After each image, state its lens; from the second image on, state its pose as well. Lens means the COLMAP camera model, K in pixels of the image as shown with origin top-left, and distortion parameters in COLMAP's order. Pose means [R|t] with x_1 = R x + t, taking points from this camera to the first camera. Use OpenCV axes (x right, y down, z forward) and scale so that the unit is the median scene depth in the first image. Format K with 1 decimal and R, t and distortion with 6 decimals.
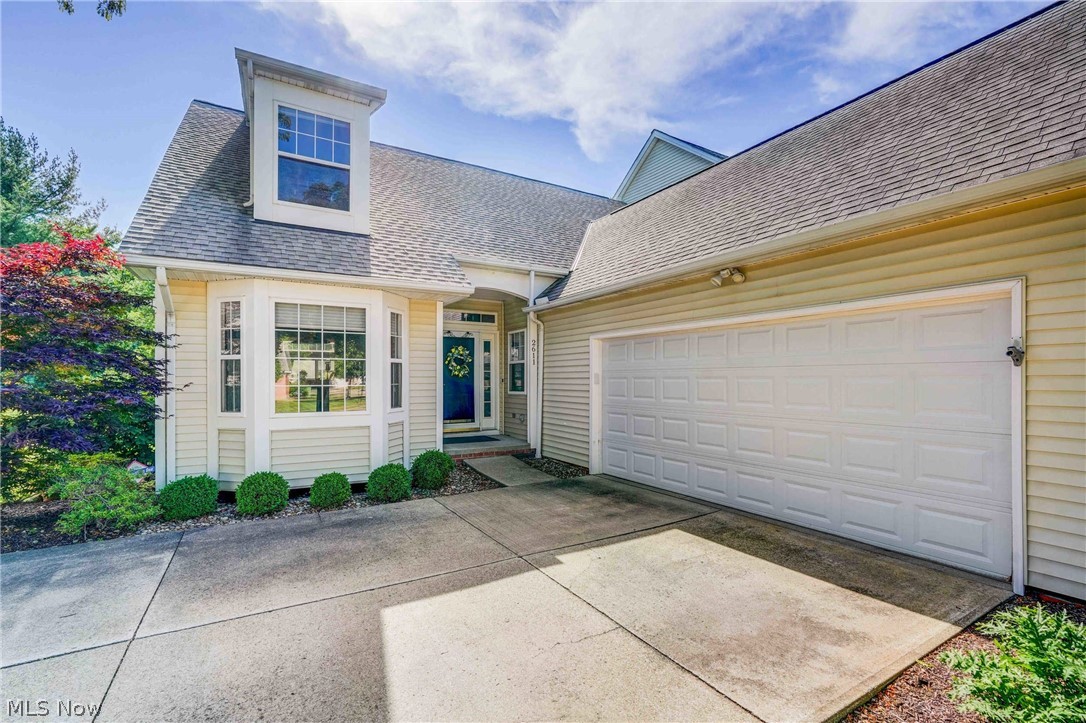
lens RADIAL K [[483.9, 0, 548.1], [0, 483.9, 372.9], [0, 0, 1]] dist [-0.011463, 0.005882]
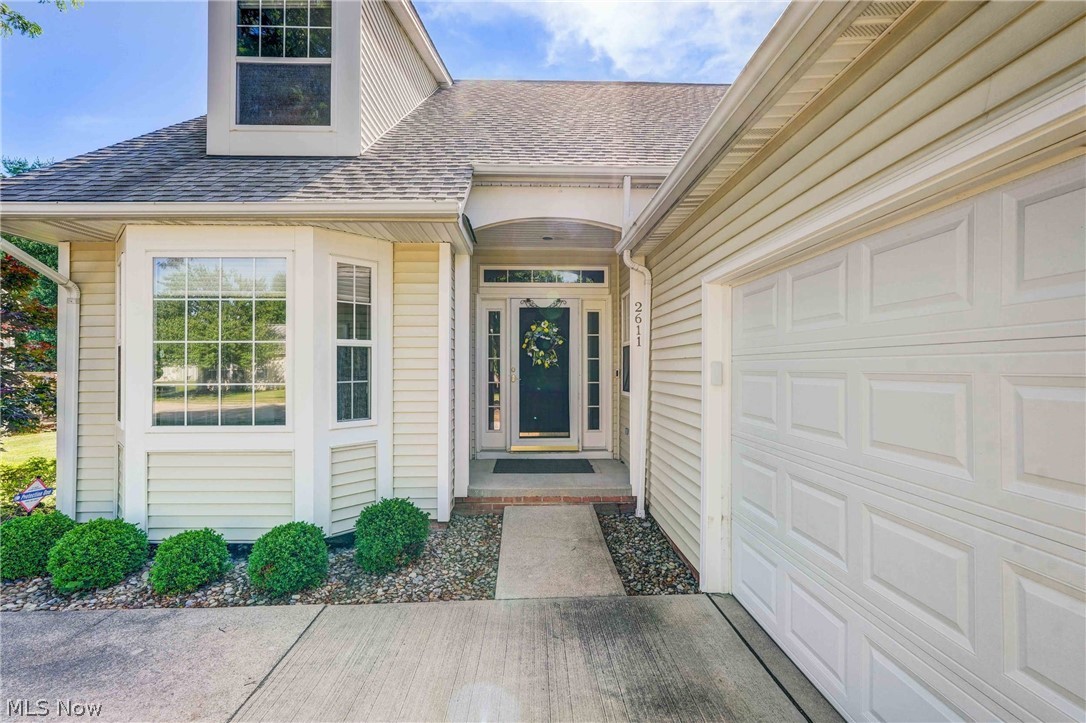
lens RADIAL K [[483.9, 0, 547.7], [0, 483.9, 358.4], [0, 0, 1]] dist [-0.011463, 0.005882]
pose [[0.874655, -0.008641, -0.484668, 0.156787], [0.007176, 0.999962, -0.004878, -0.001204], [0.484692, 0.000789, 0.874684, 0.476576]]
